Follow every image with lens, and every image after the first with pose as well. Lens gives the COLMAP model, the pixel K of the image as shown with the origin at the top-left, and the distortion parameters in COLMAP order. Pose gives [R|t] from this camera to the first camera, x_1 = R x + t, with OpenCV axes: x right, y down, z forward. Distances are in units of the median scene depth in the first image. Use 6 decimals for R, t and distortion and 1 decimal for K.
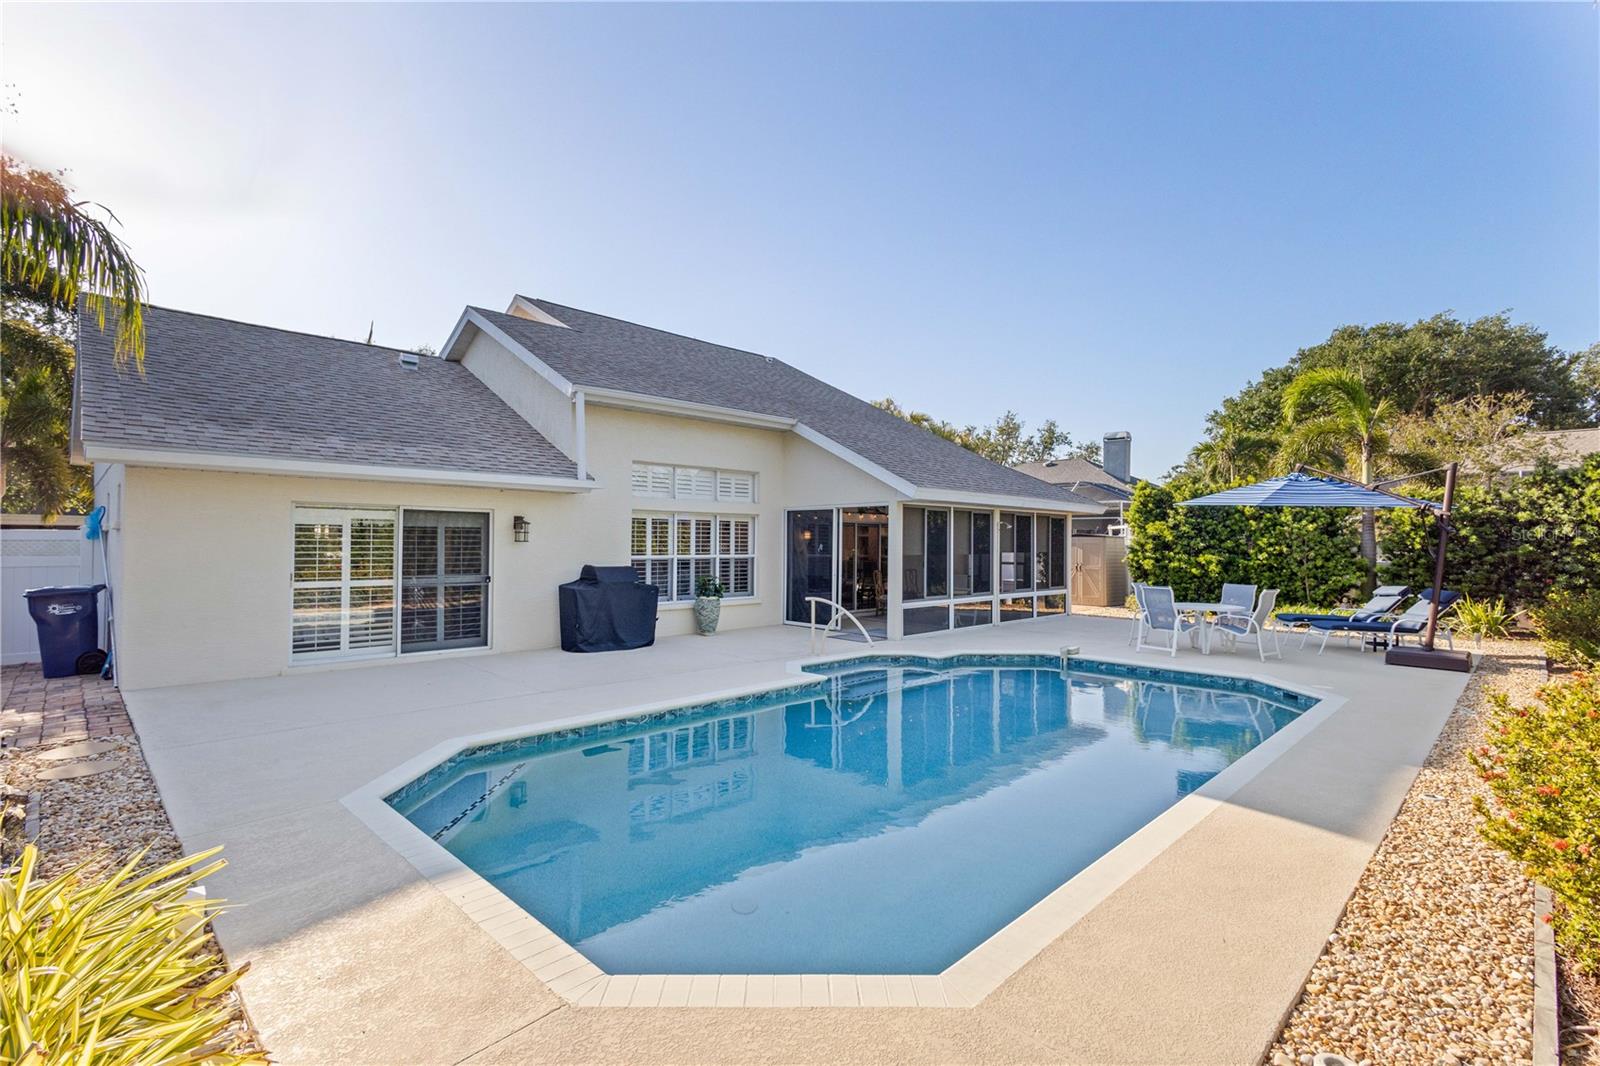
lens RADIAL K [[753.8, 0, 805.8], [0, 753.8, 534.6], [0, 0, 1]] dist [0.002826, 0.000142]
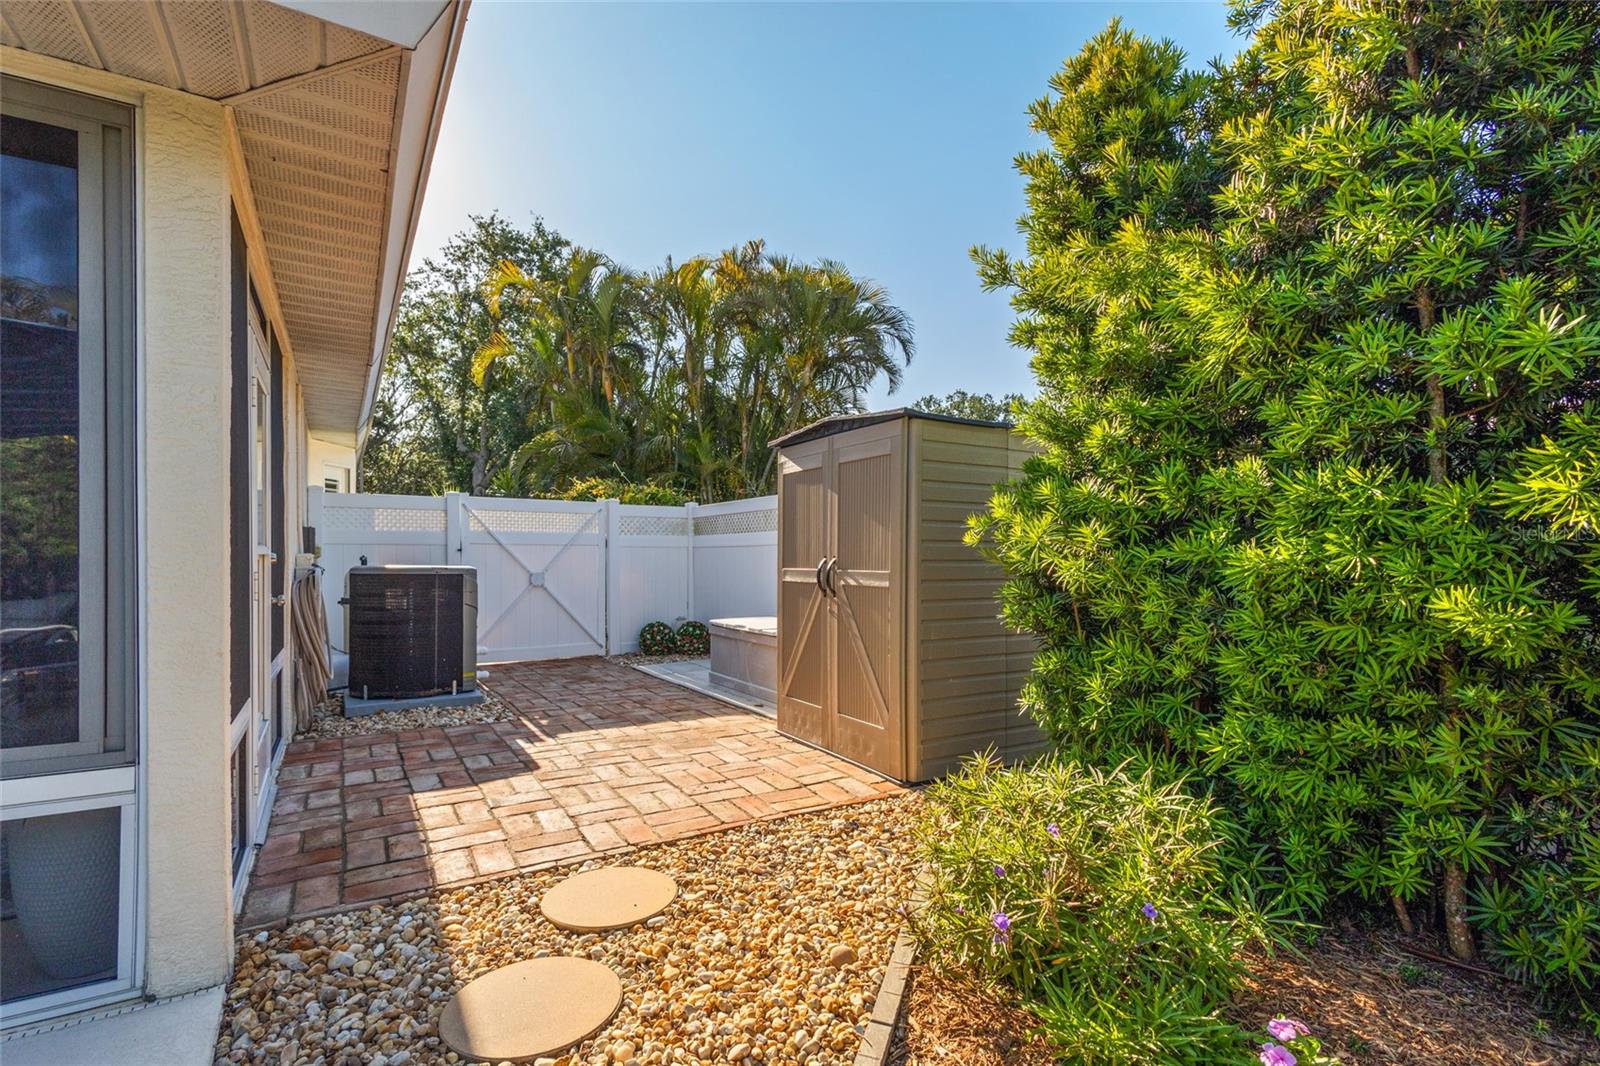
lens RADIAL K [[753.8, 0, 802.0], [0, 753.8, 549.3], [0, 0, 1]] dist [0.002826, 0.000142]
pose [[0.973538, 0.003411, -0.228501, 0.457608], [-0.000186, 0.999900, 0.014133, 0.038372], [0.228526, -0.013716, 0.973441, 0.892977]]
